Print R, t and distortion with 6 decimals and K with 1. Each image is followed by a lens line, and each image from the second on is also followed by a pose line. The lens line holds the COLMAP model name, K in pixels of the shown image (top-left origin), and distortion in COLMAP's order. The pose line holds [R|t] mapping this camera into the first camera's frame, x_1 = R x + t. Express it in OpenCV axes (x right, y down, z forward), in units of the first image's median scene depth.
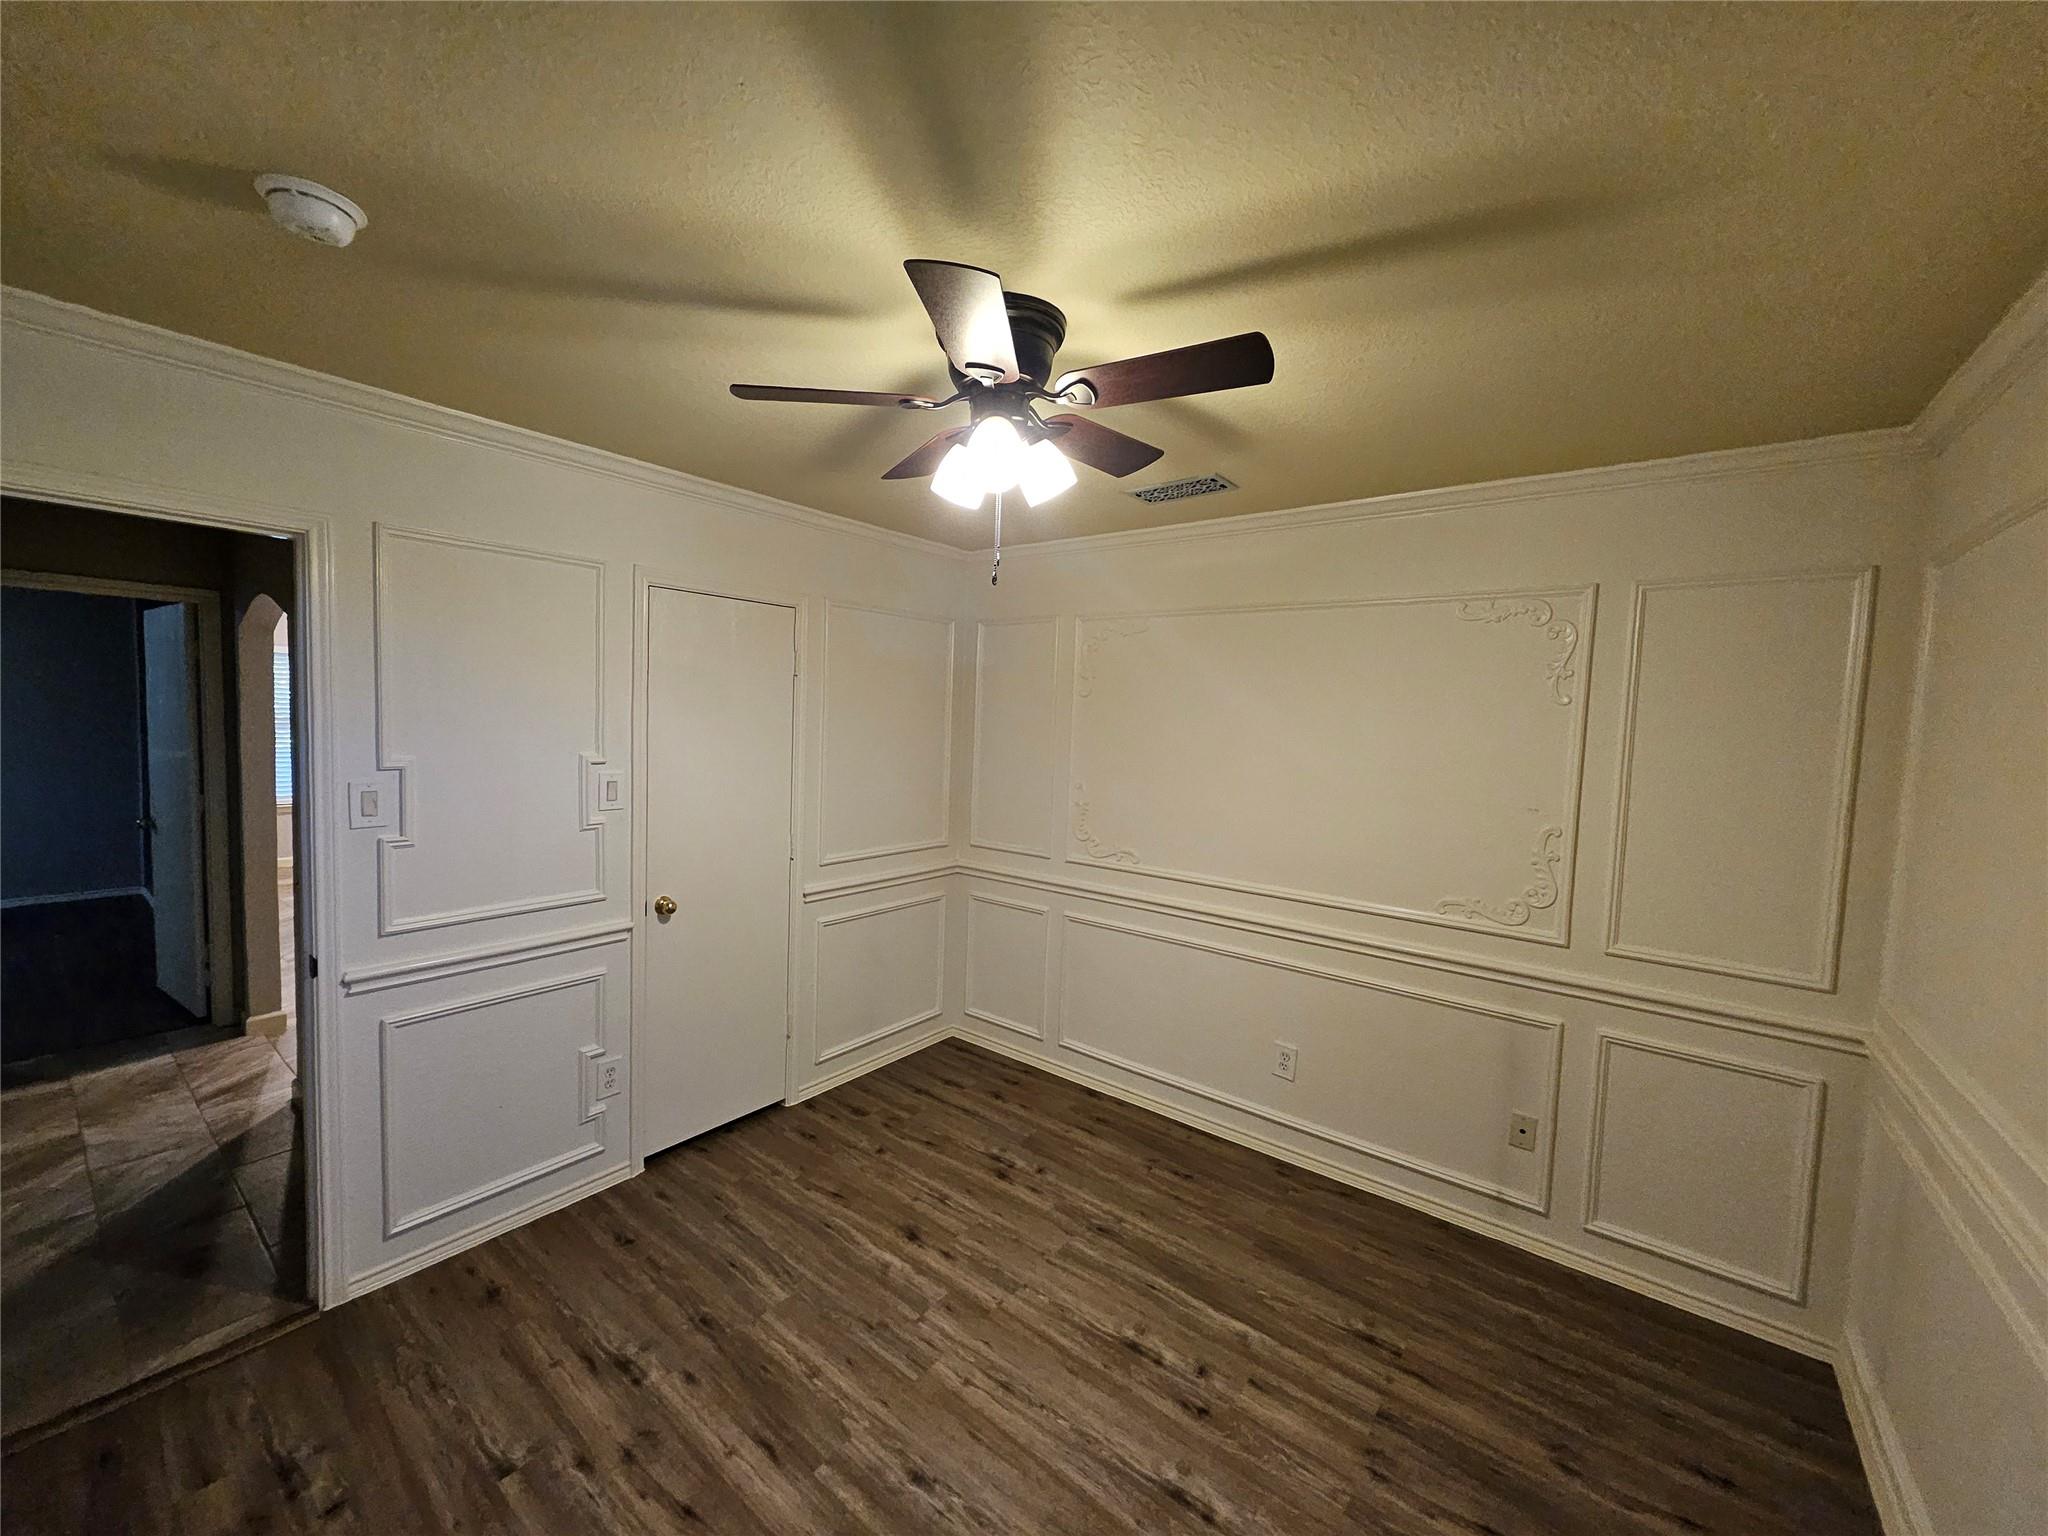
lens RADIAL K [[809.2, 0, 1004.1], [0, 809.2, 764.4], [0, 0, 1]] dist [0.005562, -0.002062]
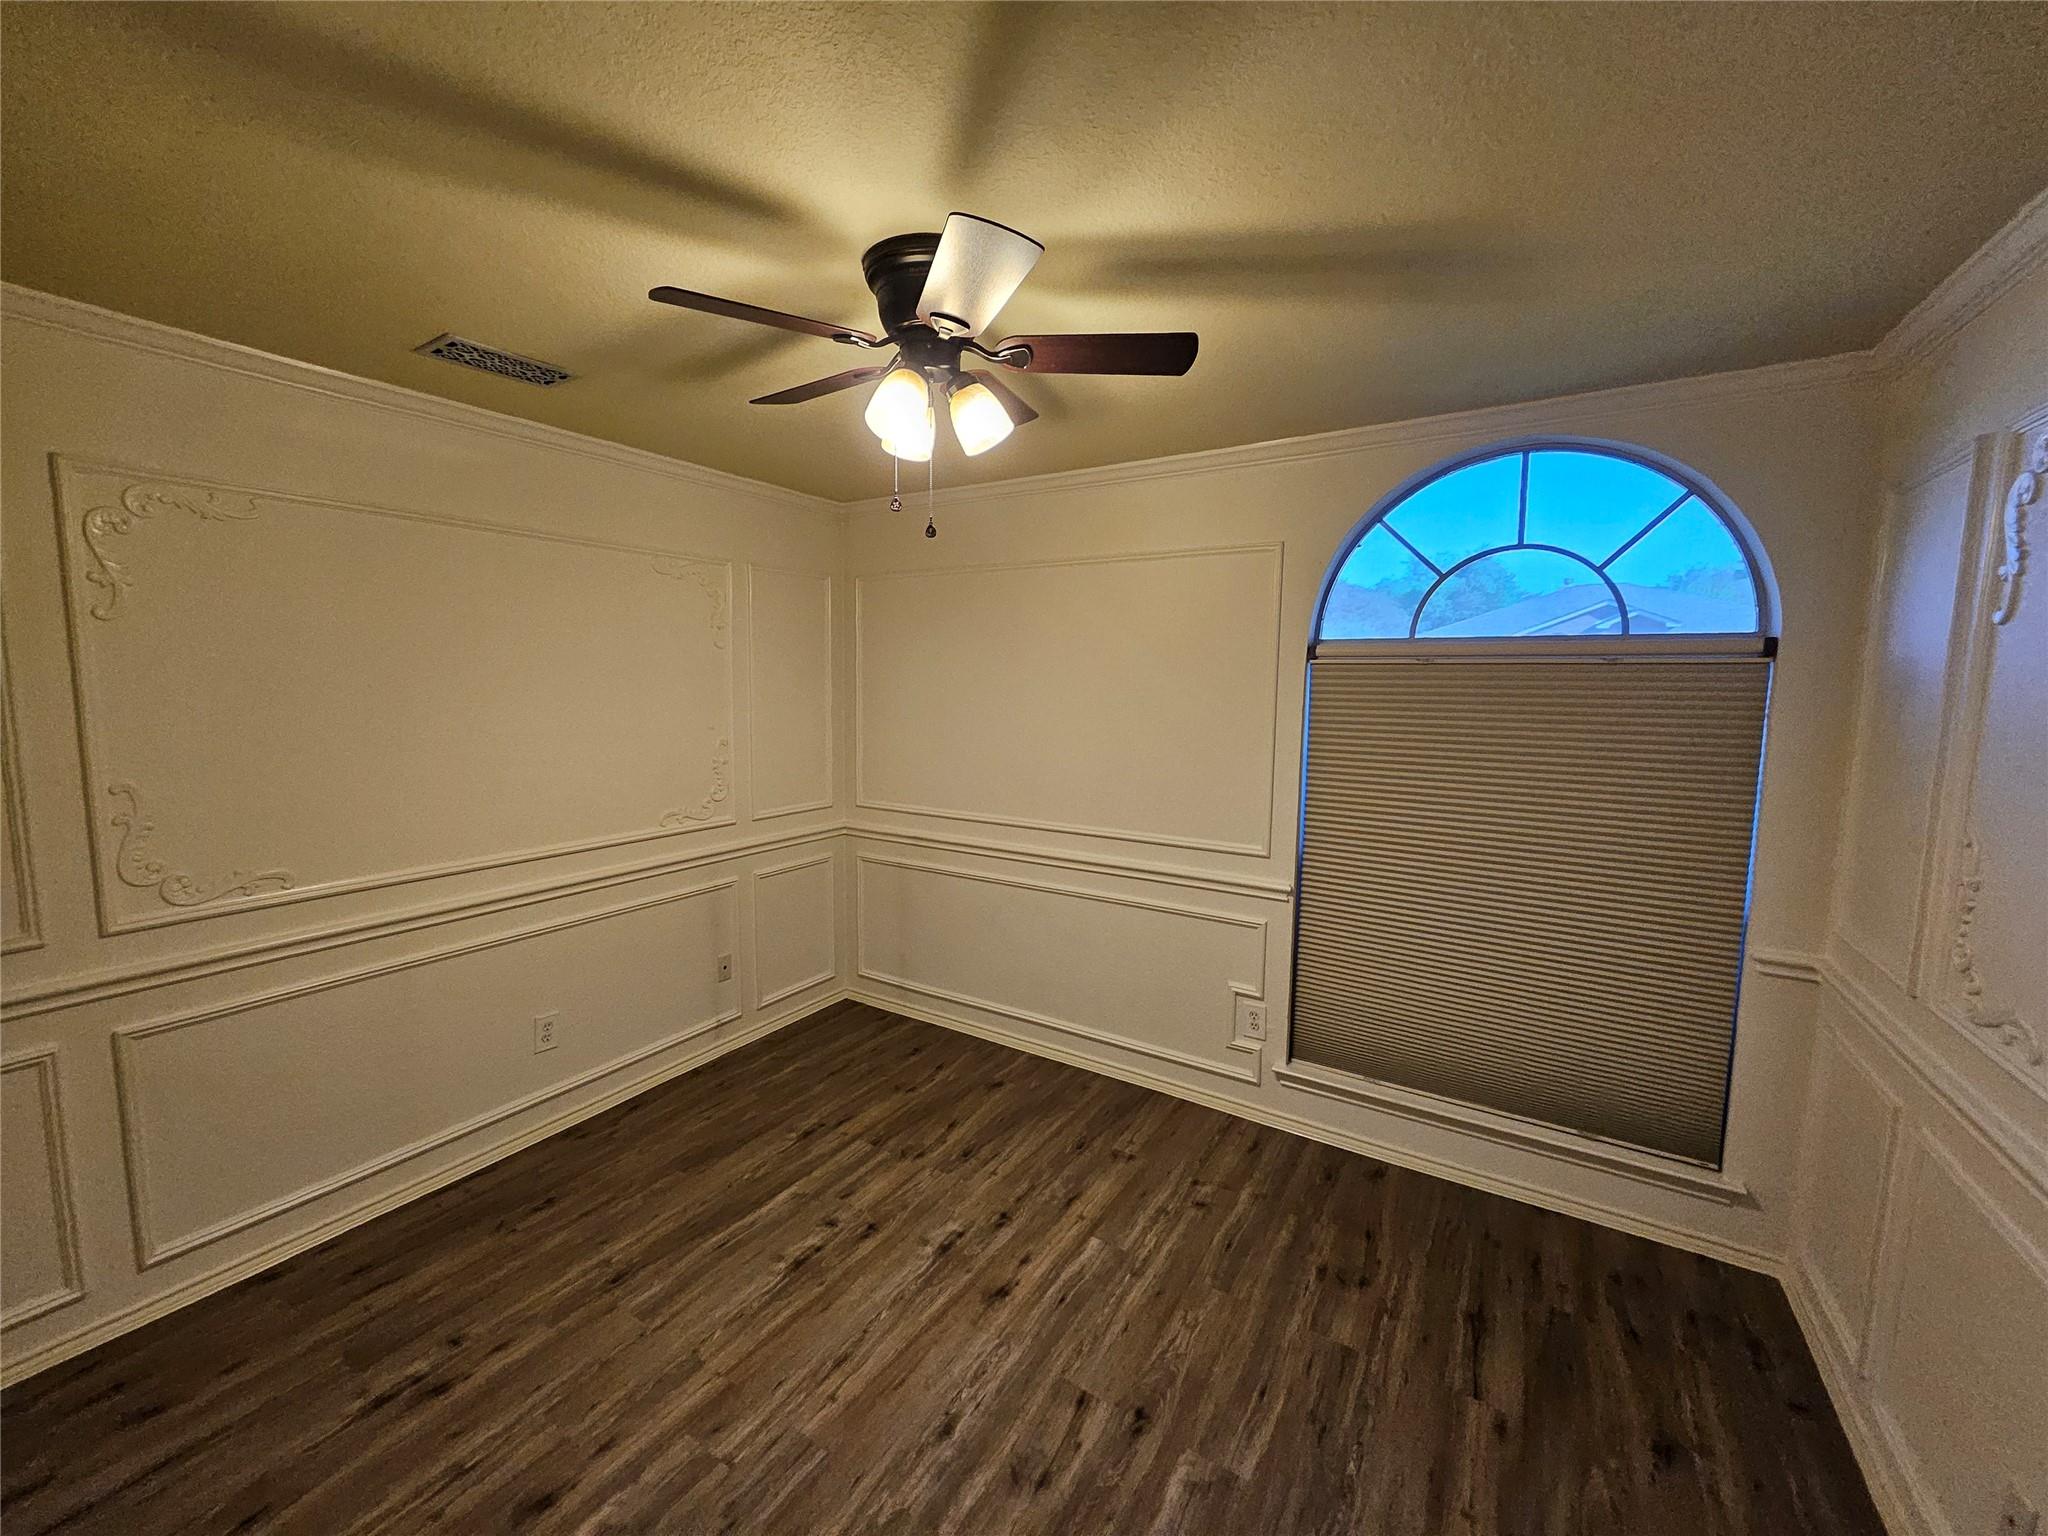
lens RADIAL K [[809.2, 0, 1005.3], [0, 809.2, 761.2], [0, 0, 1]] dist [0.005562, -0.002062]
pose [[-0.098027, -0.141996, 0.985001, -0.774226], [0.055386, 0.987456, 0.147862, -0.050845], [-0.993641, 0.069050, -0.088933, 0.767665]]
